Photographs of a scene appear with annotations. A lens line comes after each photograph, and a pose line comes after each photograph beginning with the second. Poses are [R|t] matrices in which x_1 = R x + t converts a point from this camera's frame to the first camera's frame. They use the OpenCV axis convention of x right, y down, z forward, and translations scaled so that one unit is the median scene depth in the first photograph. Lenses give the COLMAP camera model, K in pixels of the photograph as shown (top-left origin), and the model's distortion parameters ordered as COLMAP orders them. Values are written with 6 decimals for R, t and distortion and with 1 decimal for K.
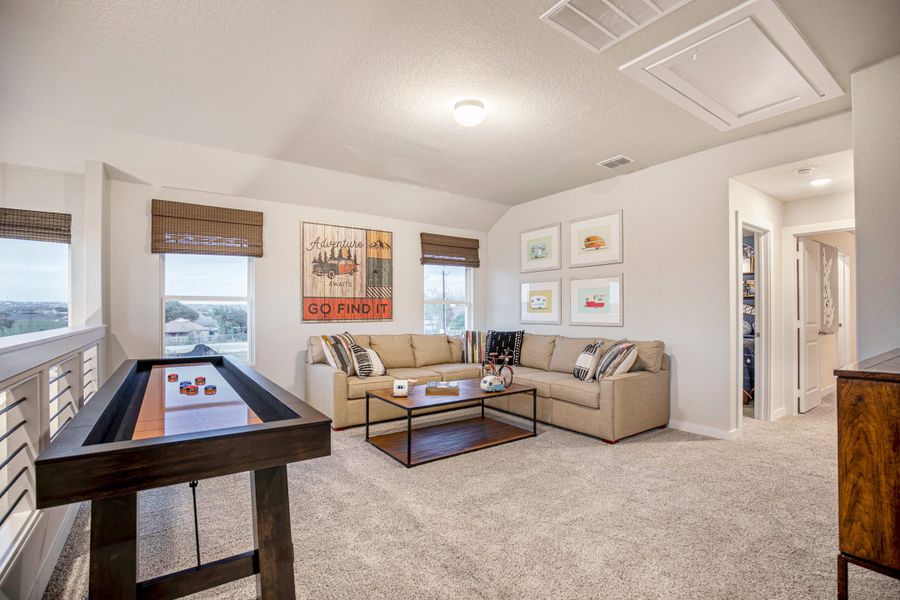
lens RADIAL K [[415.5, 0, 453.4], [0, 415.5, 309.3], [0, 0, 1]] dist [-0.022548, 0.000132]
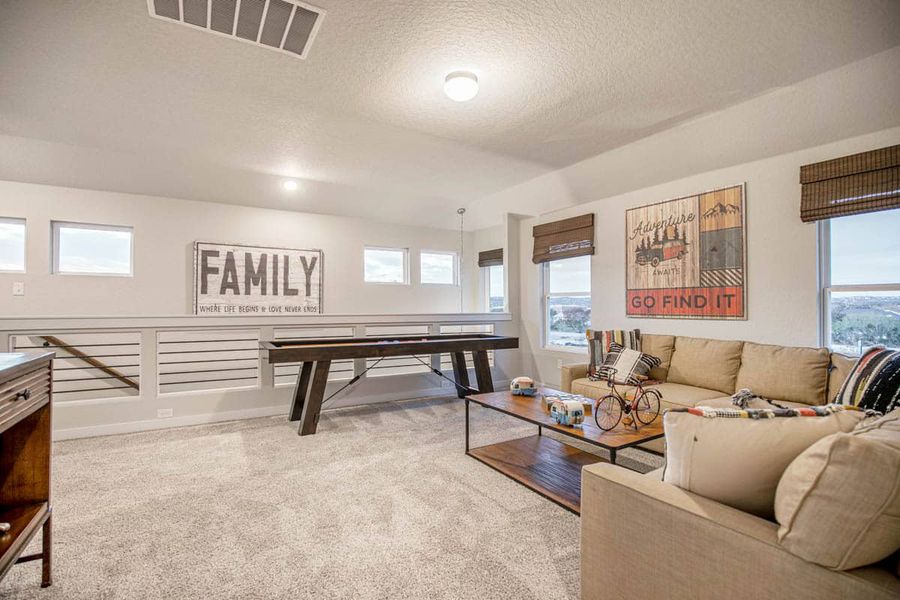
lens RADIAL K [[415.5, 0, 453.4], [0, 415.5, 309.3], [0, 0, 1]] dist [-0.022548, 0.000132]
pose [[-0.064030, 0.013525, -0.997856, 0.570098], [0.003302, 0.999906, 0.013341, 0.001102], [0.997943, -0.002441, -0.064069, 0.626691]]
